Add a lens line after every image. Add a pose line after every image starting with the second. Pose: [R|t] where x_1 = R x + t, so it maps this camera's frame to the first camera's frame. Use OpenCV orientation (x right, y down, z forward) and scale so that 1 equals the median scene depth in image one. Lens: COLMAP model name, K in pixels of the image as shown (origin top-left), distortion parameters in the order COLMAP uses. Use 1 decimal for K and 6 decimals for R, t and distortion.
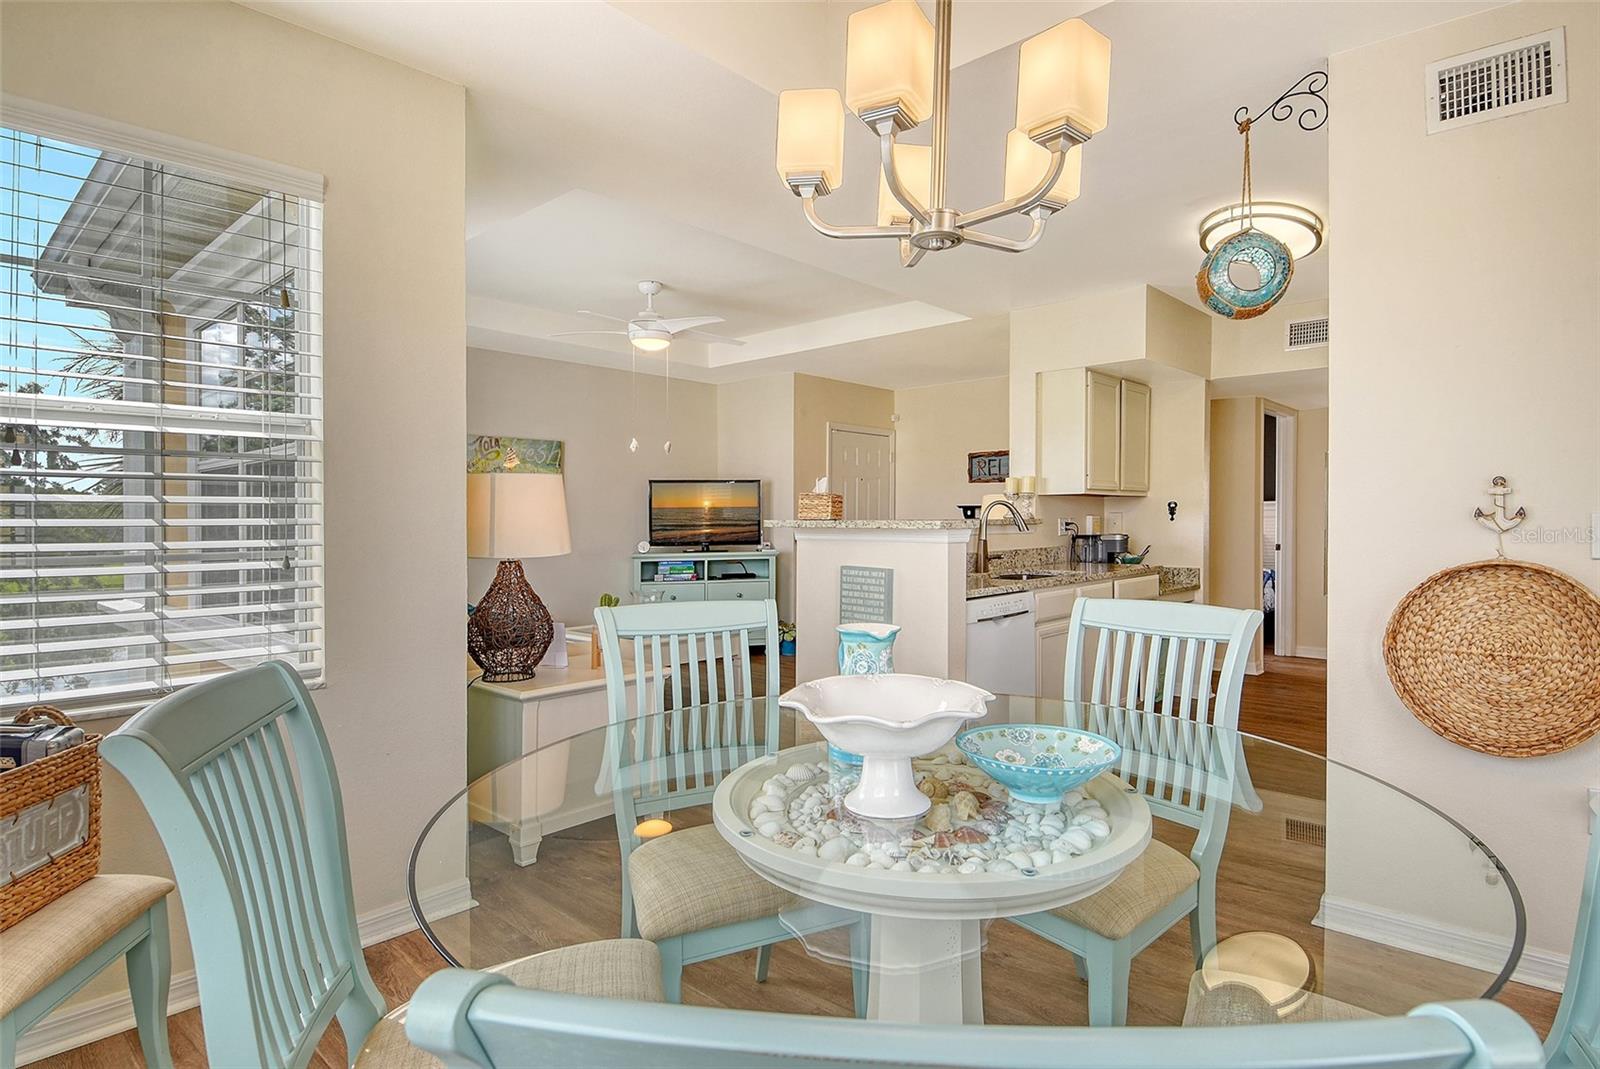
lens RADIAL K [[845.5, 0, 802.3], [0, 845.5, 536.6], [0, 0, 1]] dist [0.047117, -0.023207]
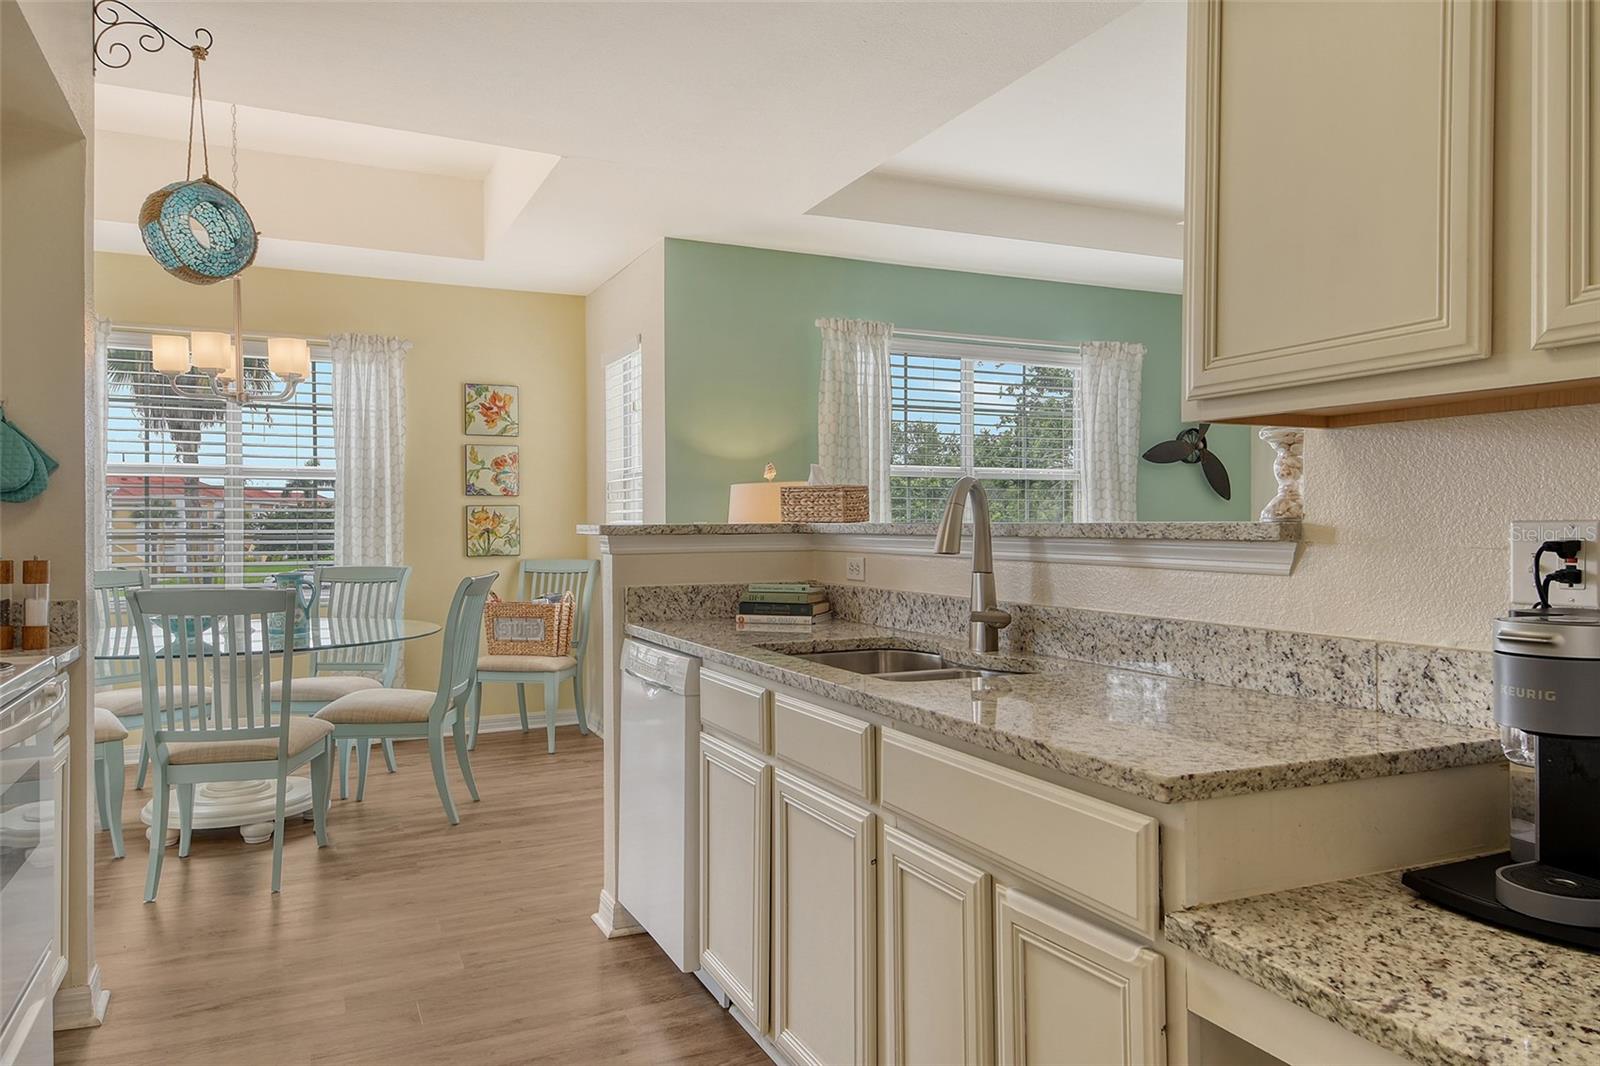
lens RADIAL K [[1090.0, 0, 798.1], [0, 1090.0, 522.7], [0, 0, 1]] dist [0.046521, -0.036690]
pose [[-0.375295, 0.006876, -0.926880, 0.508571], [-0.017847, 0.999734, 0.014643, -0.018462], [0.926734, 0.022037, -0.375072, 0.756219]]
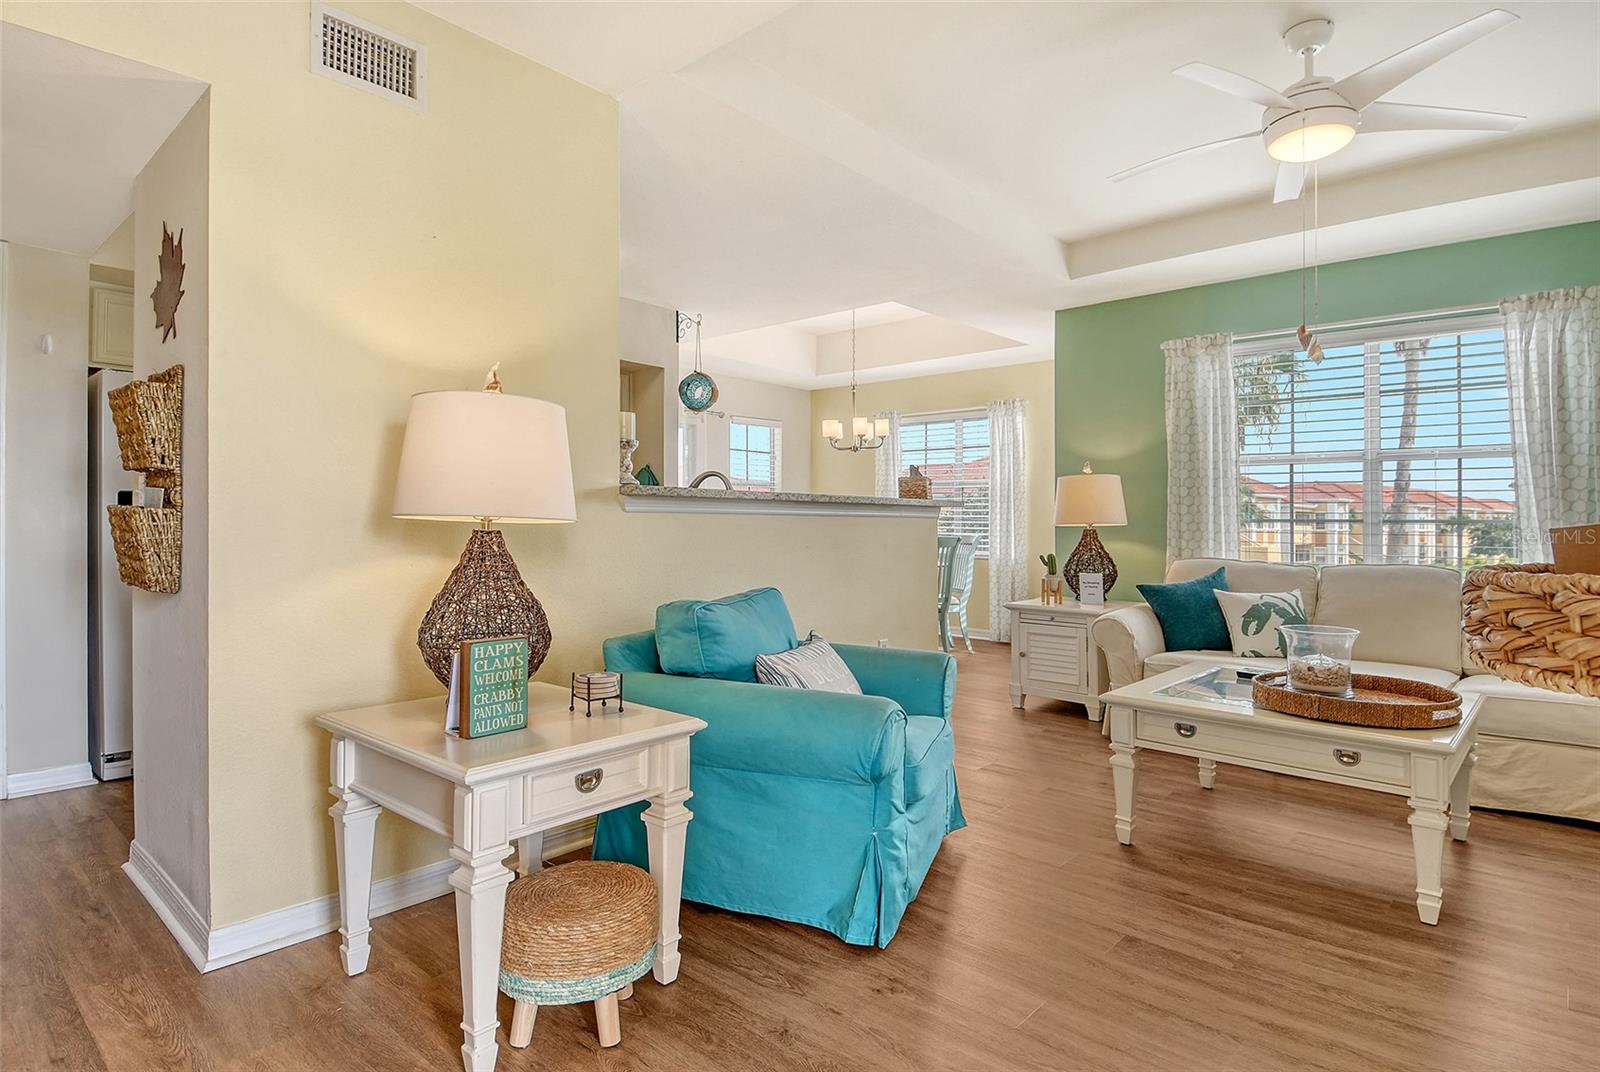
lens RADIAL K [[845.5, 0, 822.8], [0, 845.5, 517.2], [0, 0, 1]] dist [0.047117, -0.023207]
pose [[-0.999436, -0.001734, -0.033549, 0.111152], [-0.002276, 0.999867, 0.016123, -0.008777], [0.033517, 0.016190, -0.999307, 1.227387]]
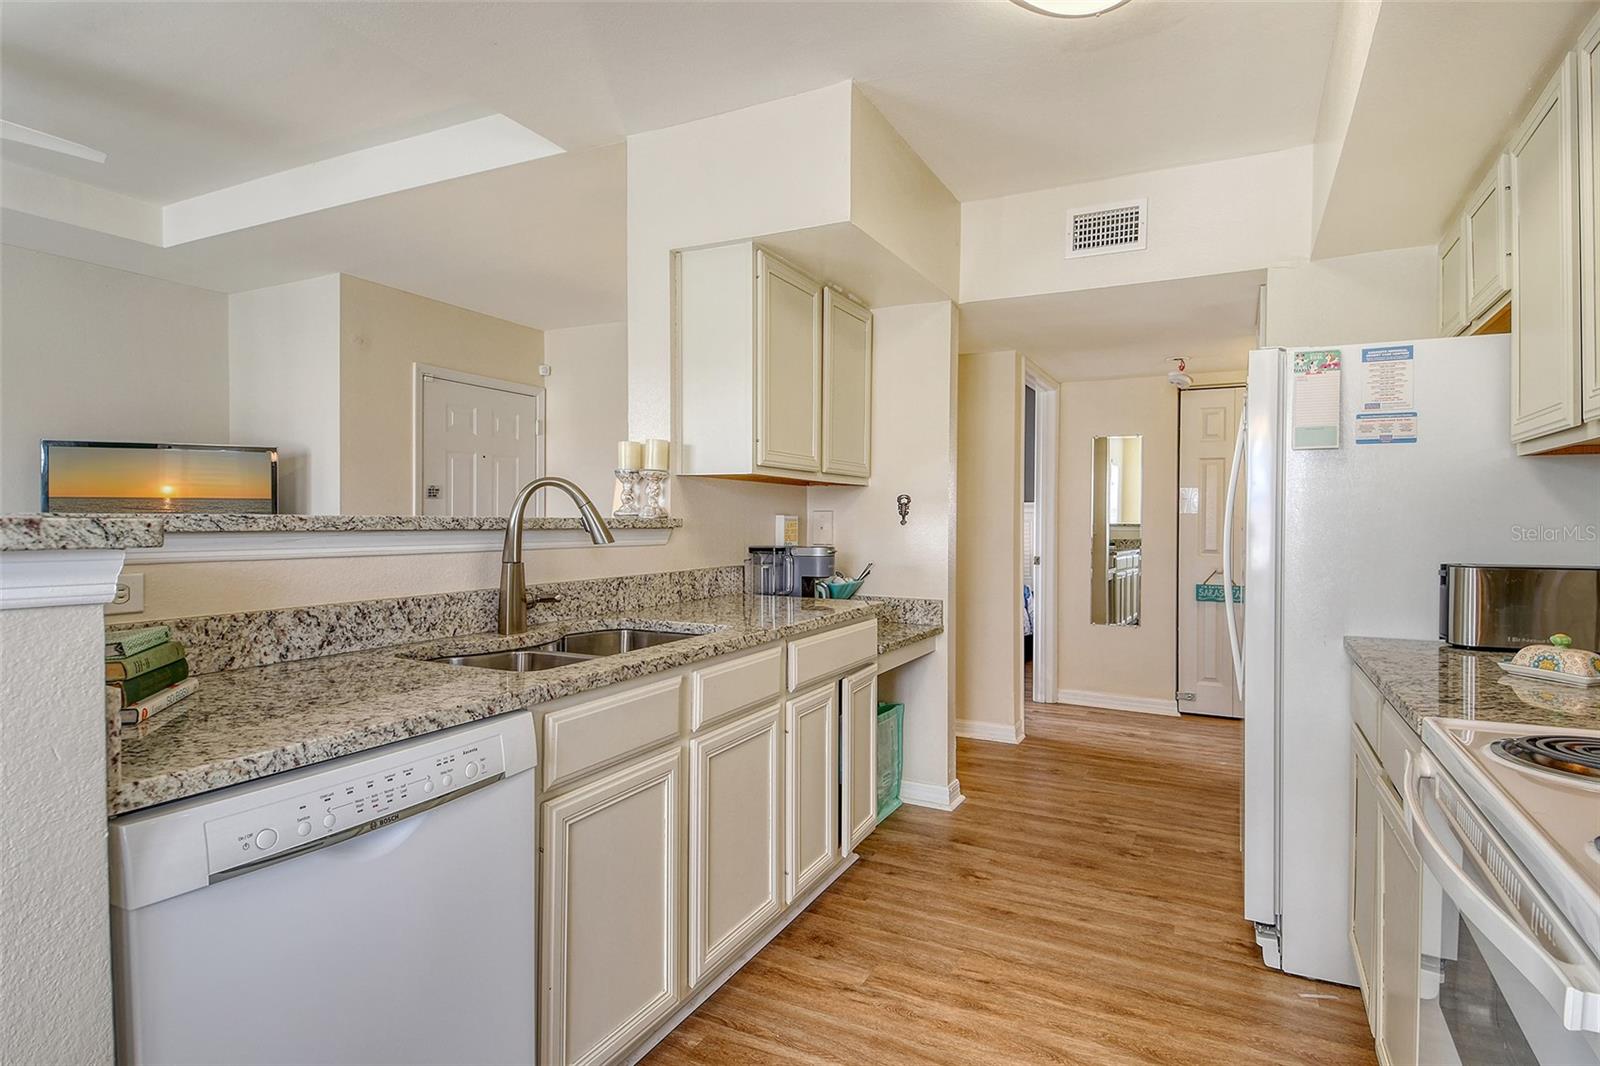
lens RADIAL K [[845.5, 0, 817.9], [0, 845.5, 509.8], [0, 0, 1]] dist [0.047117, -0.023207]
pose [[0.959698, 0.017565, 0.280485, 0.162882], [-0.008728, 0.999426, -0.032724, -0.007199], [-0.280899, 0.028957, 0.959300, 0.344019]]
